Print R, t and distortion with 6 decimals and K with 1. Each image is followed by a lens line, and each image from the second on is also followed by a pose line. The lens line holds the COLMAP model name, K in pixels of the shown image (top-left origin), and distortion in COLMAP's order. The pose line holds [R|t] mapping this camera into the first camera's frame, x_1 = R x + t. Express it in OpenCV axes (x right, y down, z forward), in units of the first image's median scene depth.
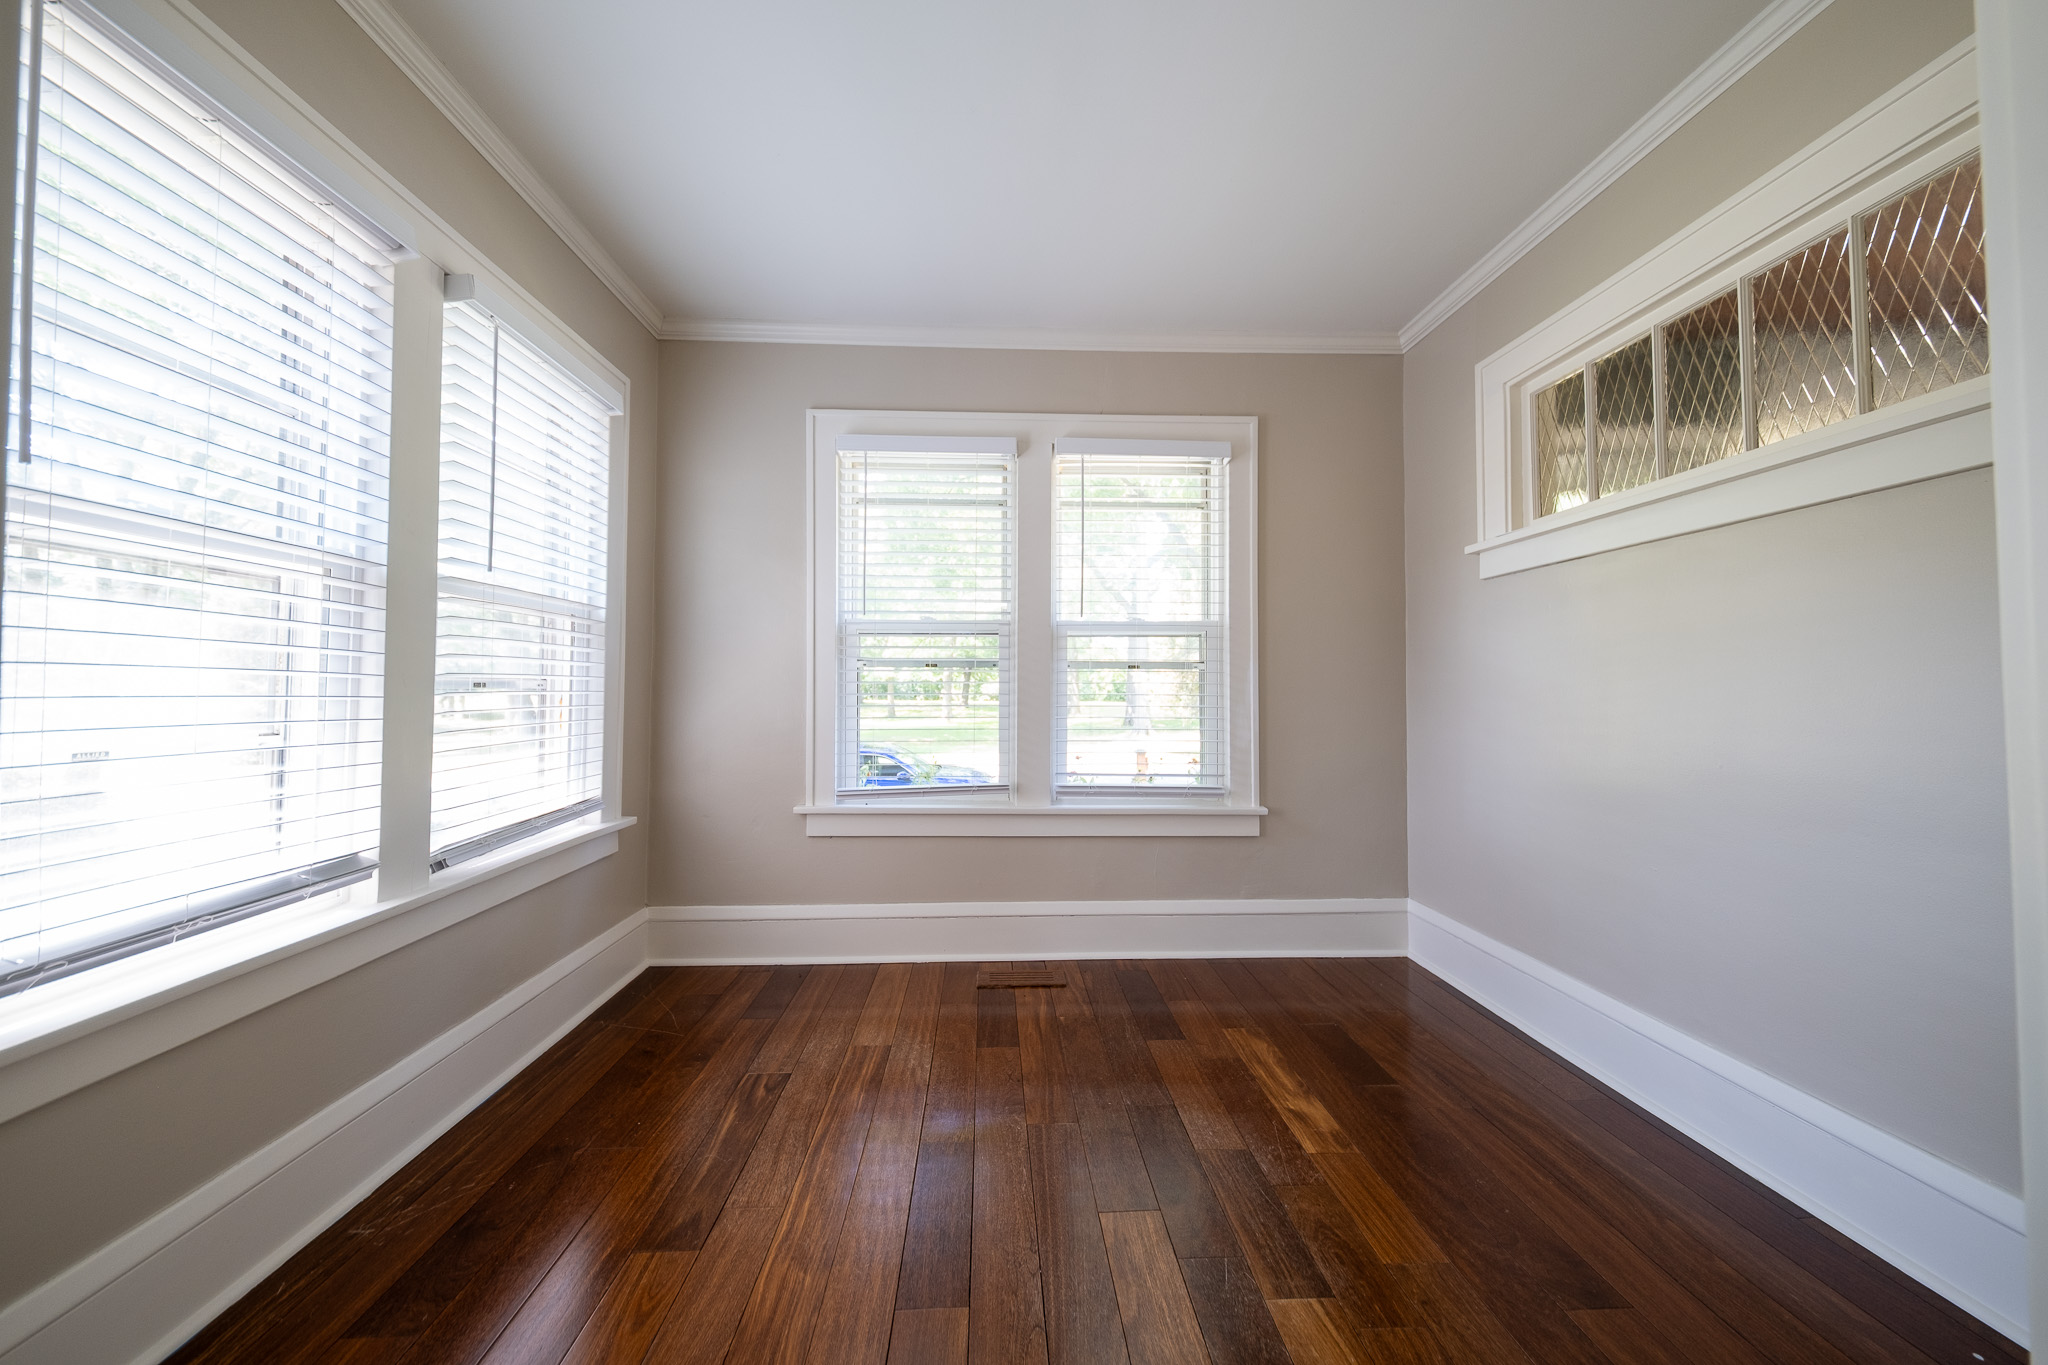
lens RADIAL K [[691.4, 0, 1018.6], [0, 691.4, 675.0], [0, 0, 1]] dist [0.001535, -0.000177]
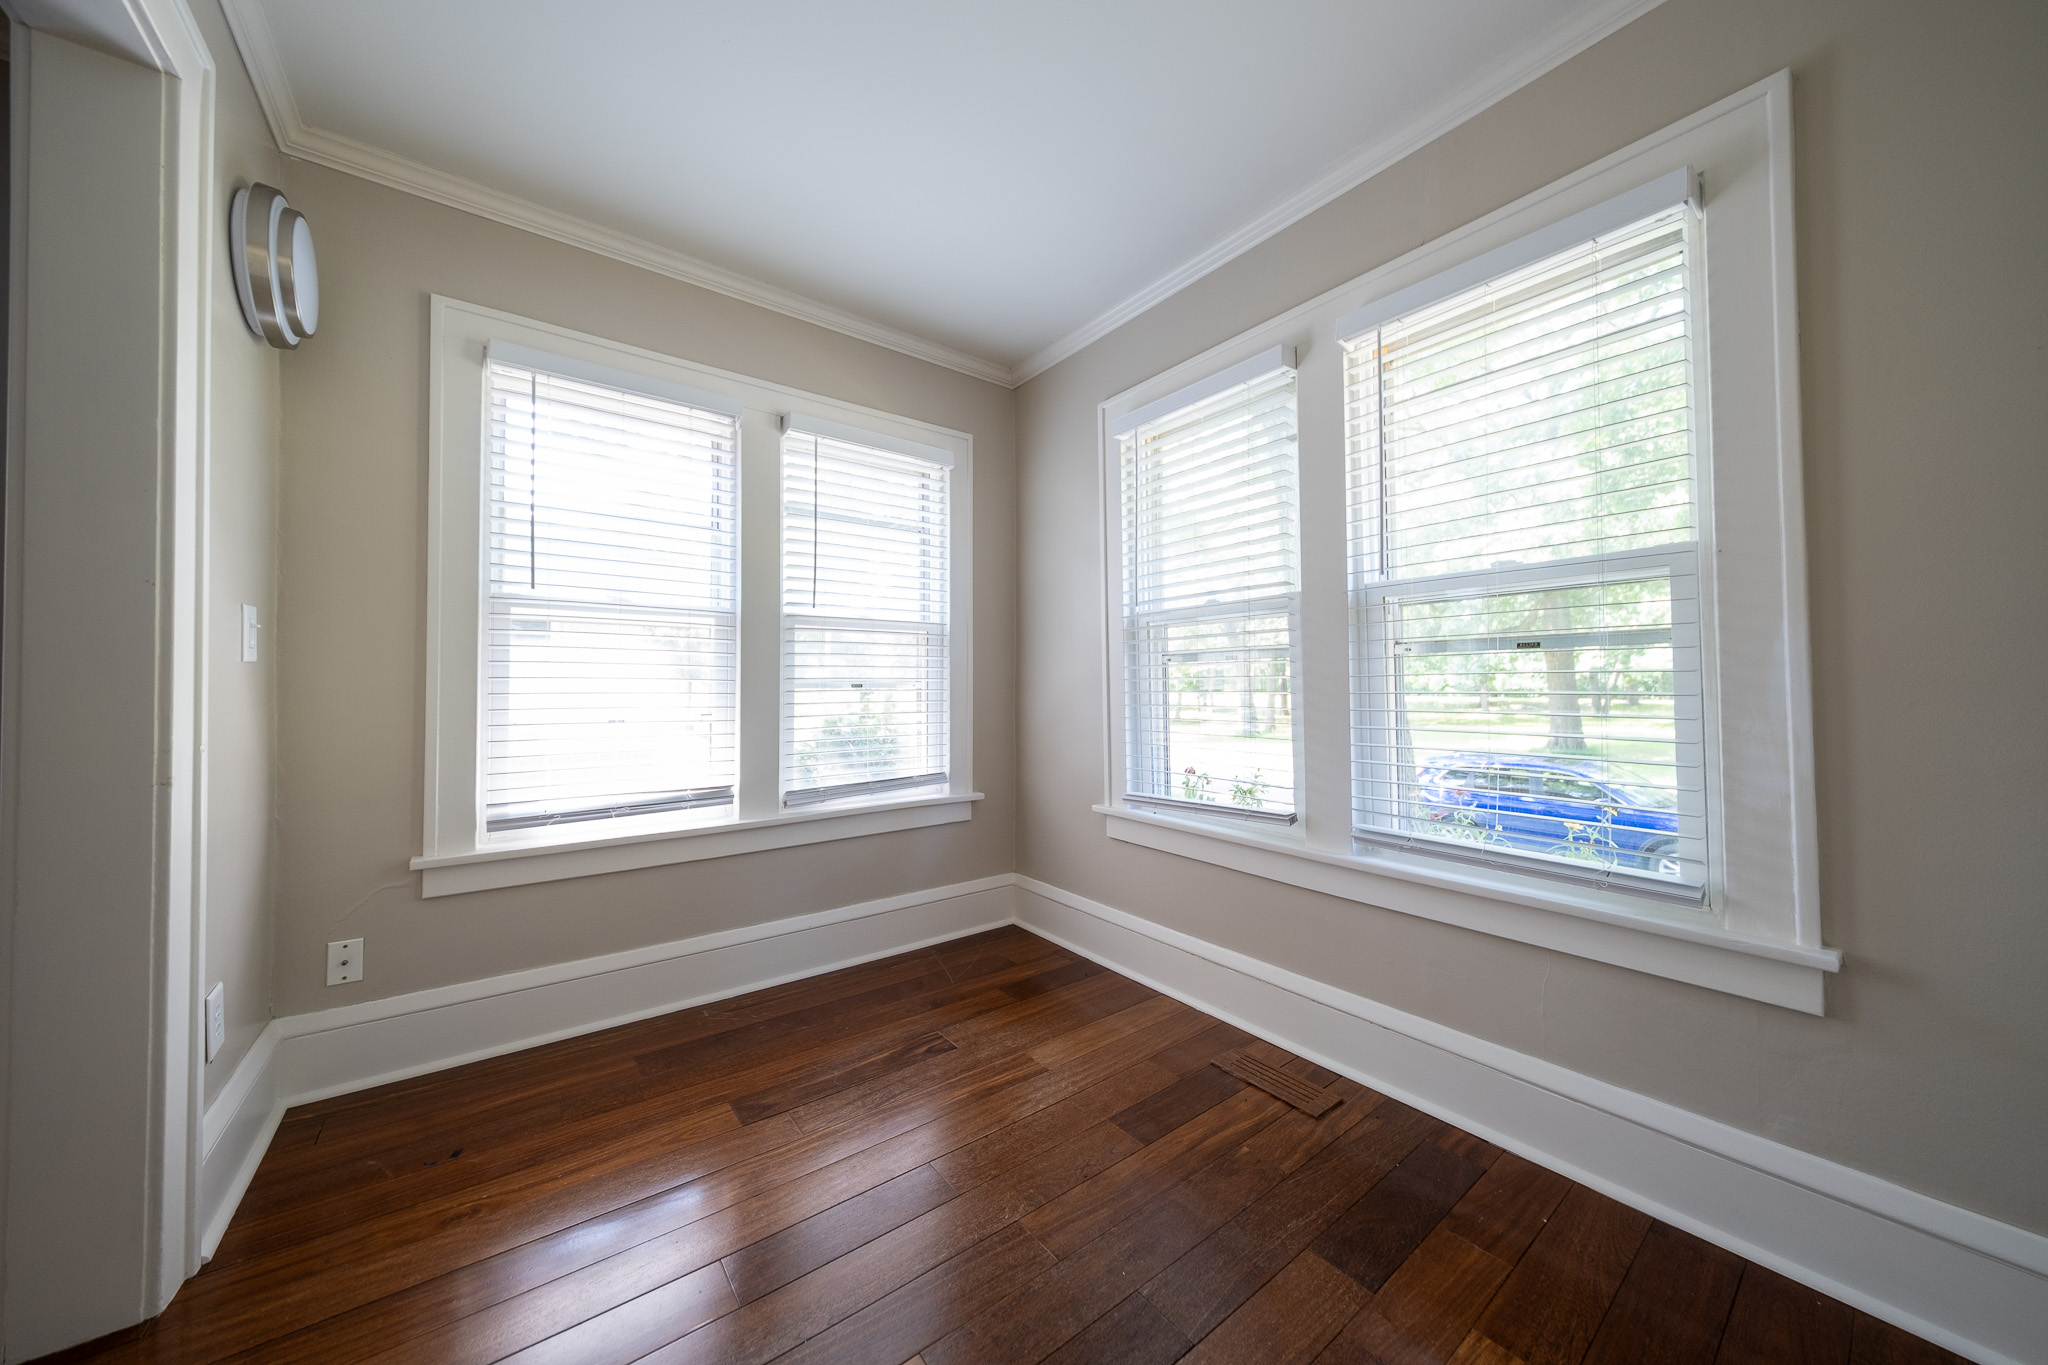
lens RADIAL K [[691.4, 0, 1018.6], [0, 691.4, 675.0], [0, 0, 1]] dist [0.001535, -0.000177]
pose [[0.567307, -0.019562, -0.823274, 0.539853], [0.021811, 0.999724, -0.008725, 0.011533], [0.823218, -0.013007, 0.567577, 0.423581]]
